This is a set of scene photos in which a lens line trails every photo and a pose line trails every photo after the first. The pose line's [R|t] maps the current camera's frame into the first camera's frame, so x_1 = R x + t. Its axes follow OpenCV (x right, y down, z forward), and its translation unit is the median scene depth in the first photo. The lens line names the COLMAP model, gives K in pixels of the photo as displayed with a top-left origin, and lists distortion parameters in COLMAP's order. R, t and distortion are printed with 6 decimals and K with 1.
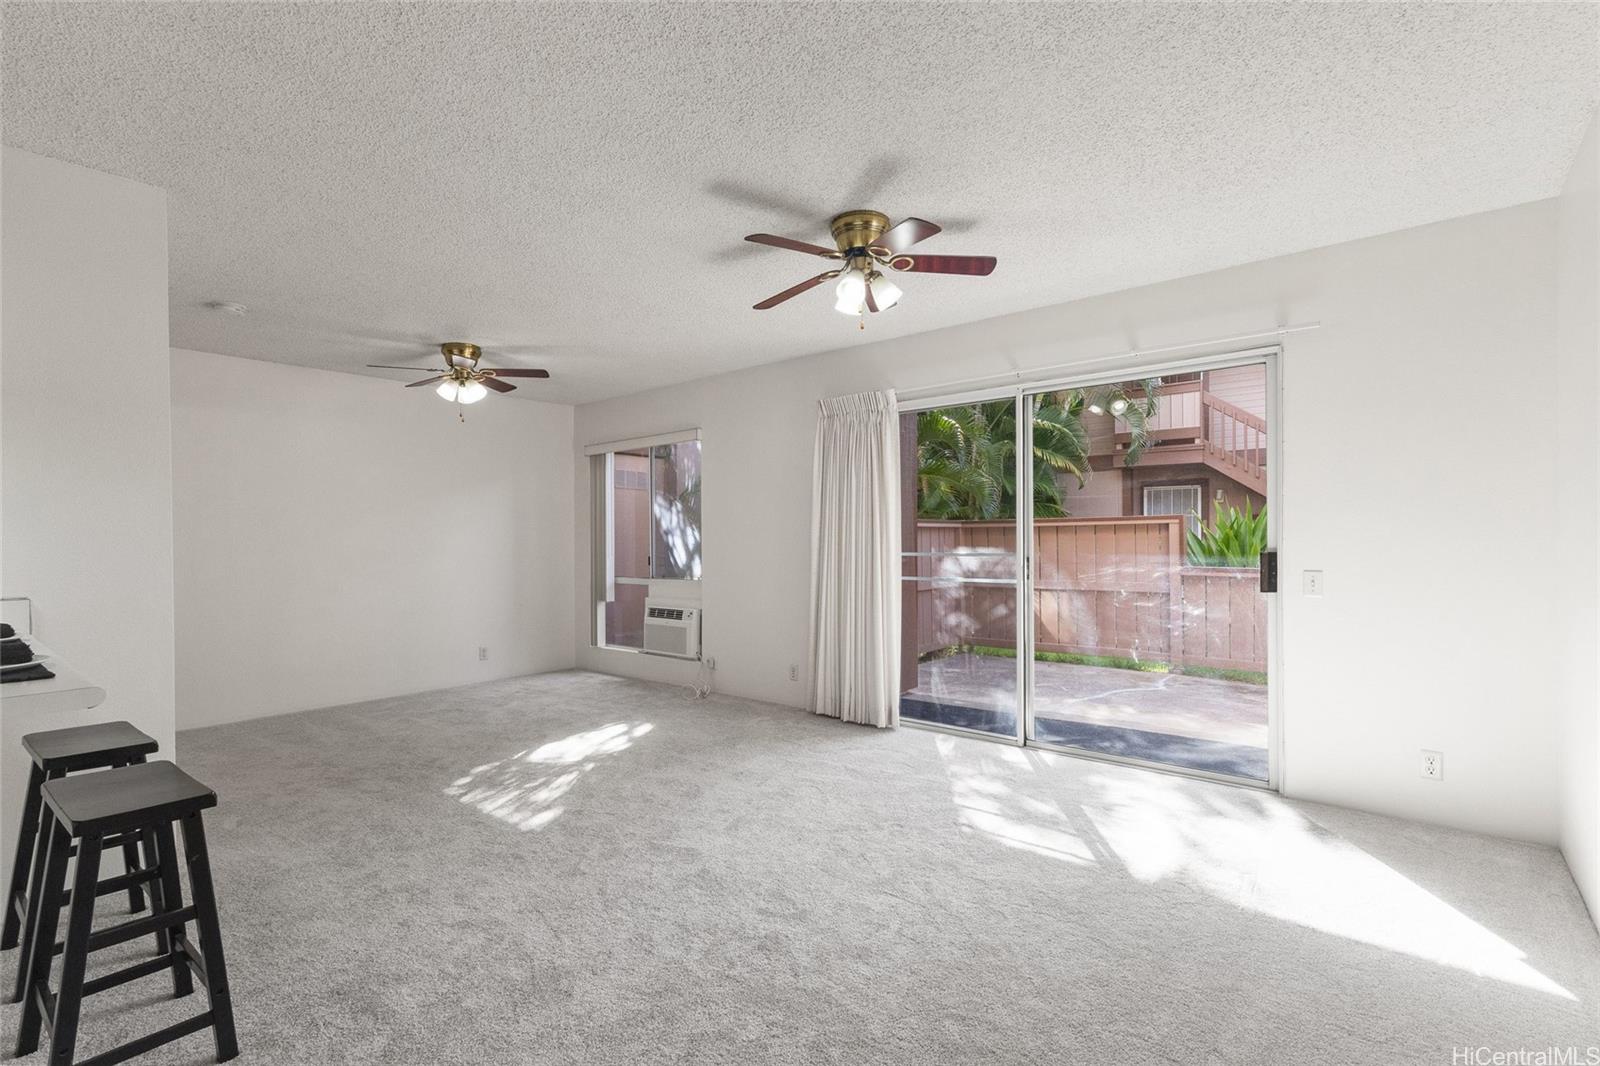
lens RADIAL K [[740.5, 0, 804.7], [0, 740.5, 537.4], [0, 0, 1]] dist [0.000034, 0.000111]
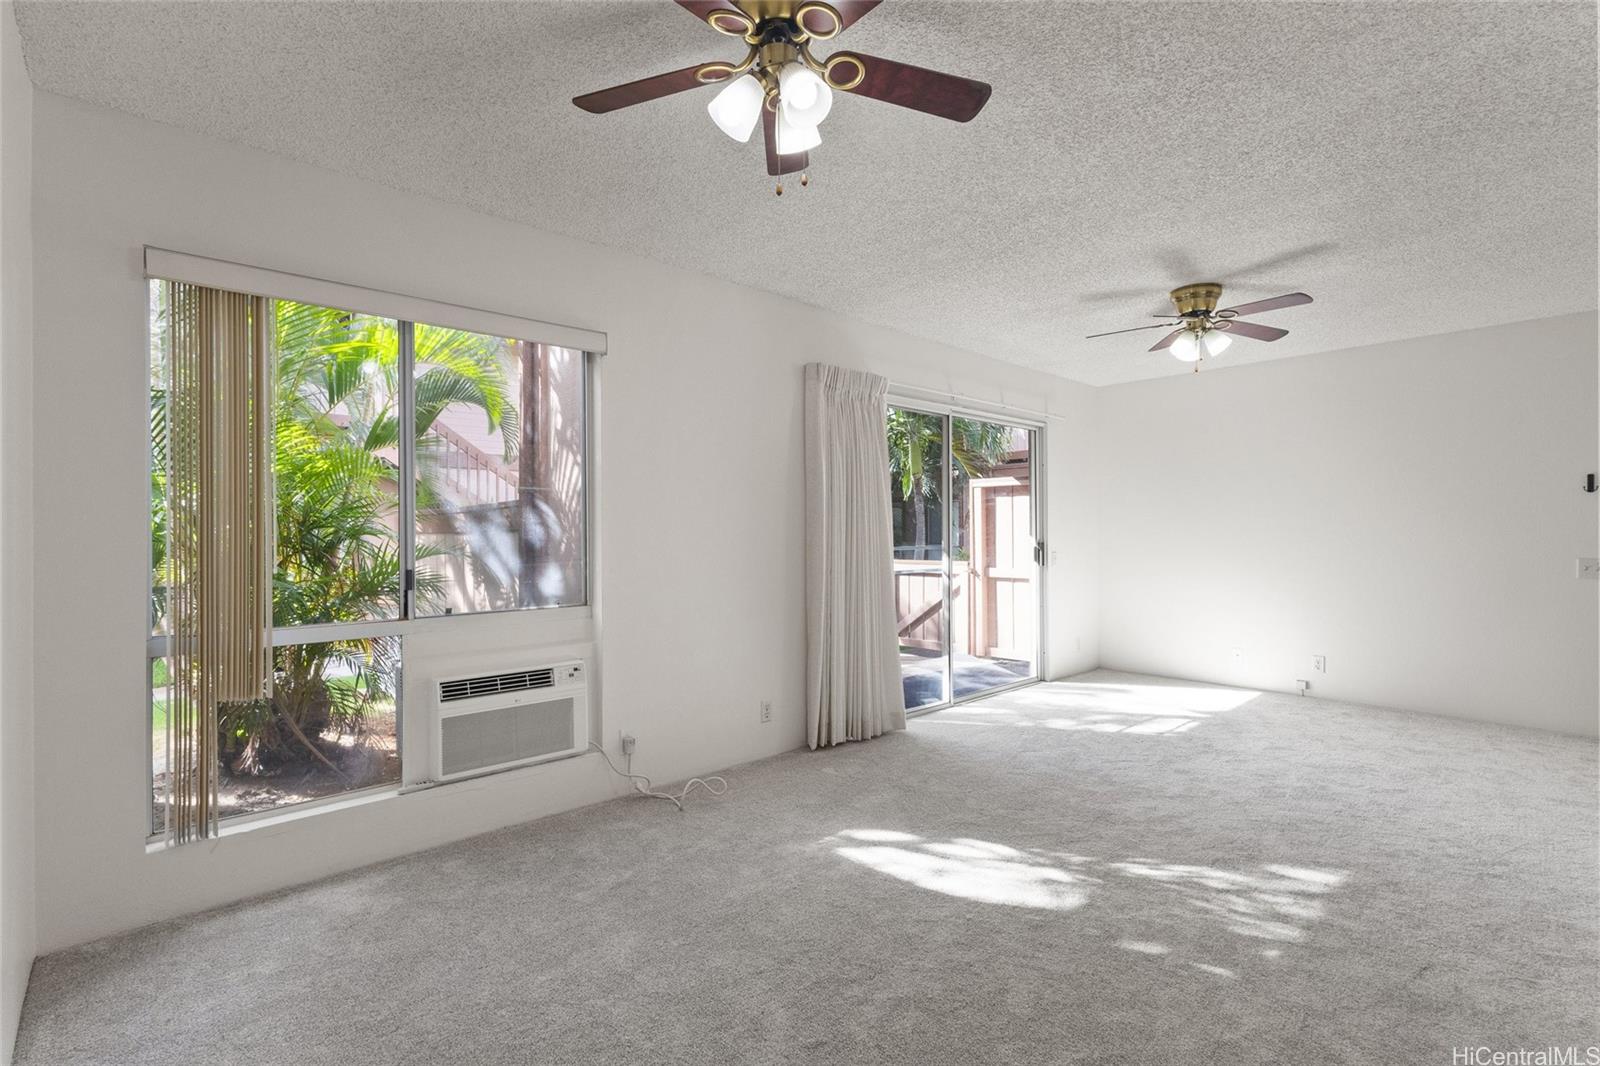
lens RADIAL K [[735.2, 0, 790.5], [0, 735.2, 540.5], [0, 0, 1]] dist [-0.000178, 0.000460]
pose [[0.148170, -0.000573, 0.988962, -0.964904], [-0.003422, 0.999994, 0.001092, 0.010446], [-0.988956, -0.003546, 0.148167, 1.114570]]
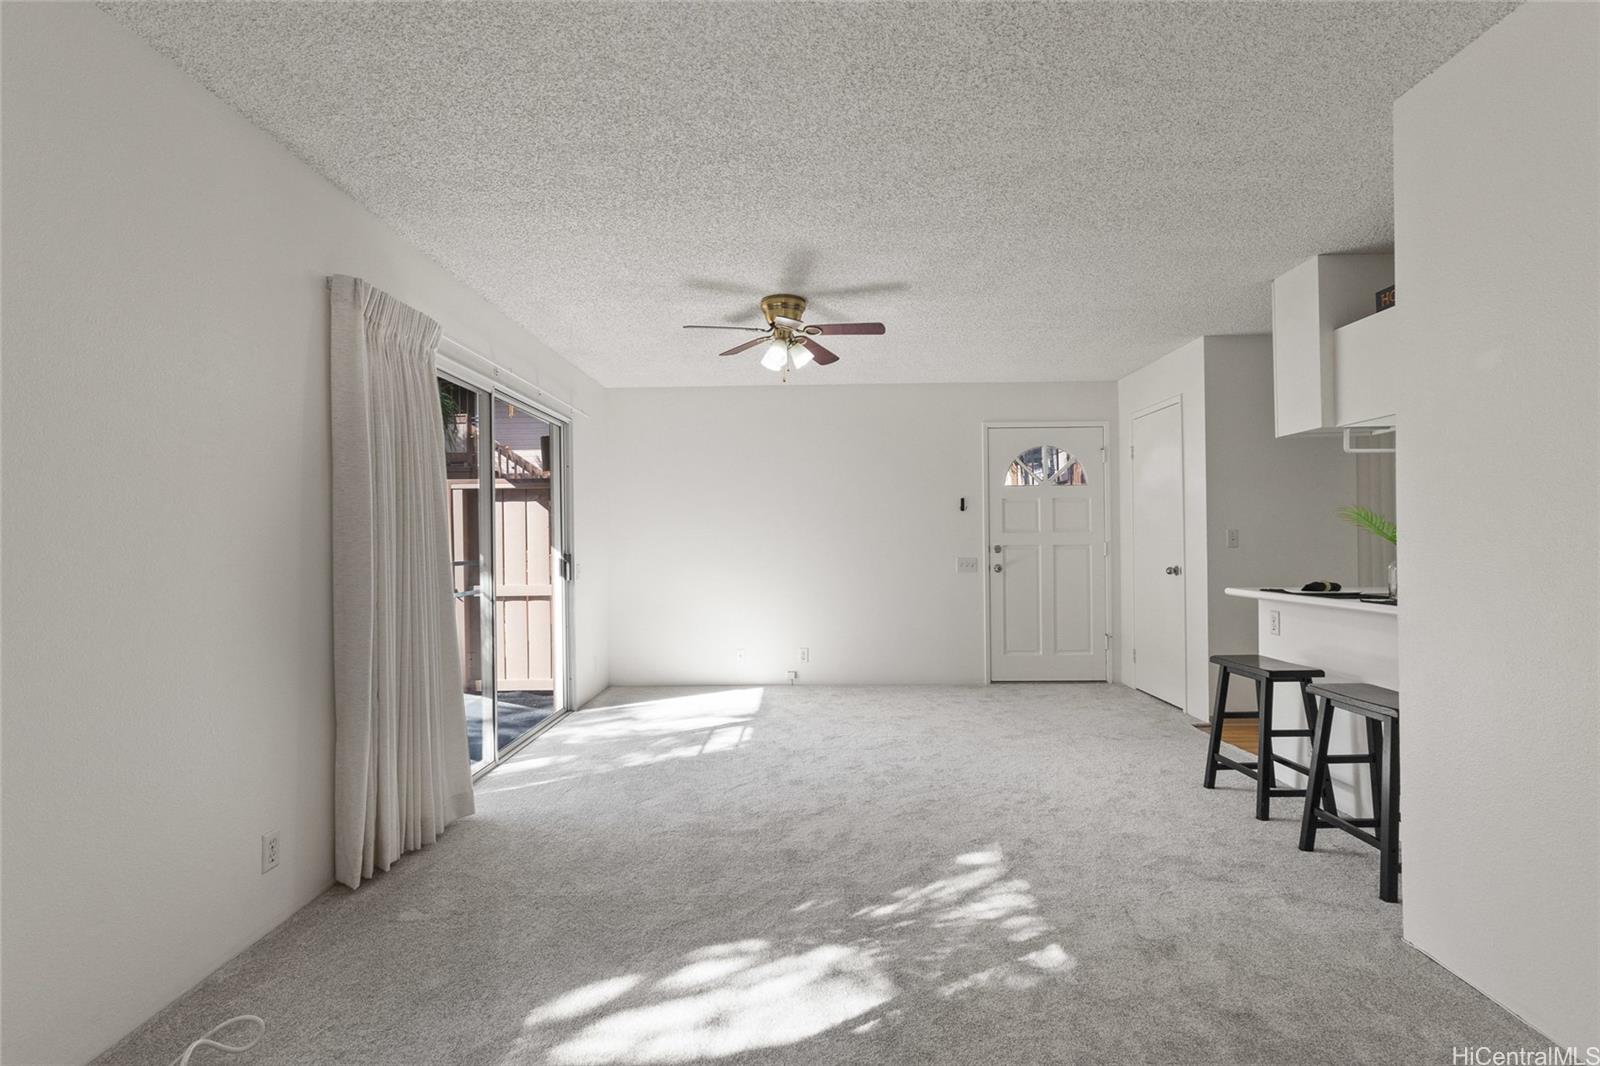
lens RADIAL K [[735.2, 0, 790.5], [0, 735.2, 540.5], [0, 0, 1]] dist [-0.000178, 0.000460]
pose [[-0.621844, 0.015898, 0.782980, -0.703364], [0.012944, 0.999866, -0.010022, 0.008871], [-0.783035, 0.003903, -0.621966, 1.328548]]
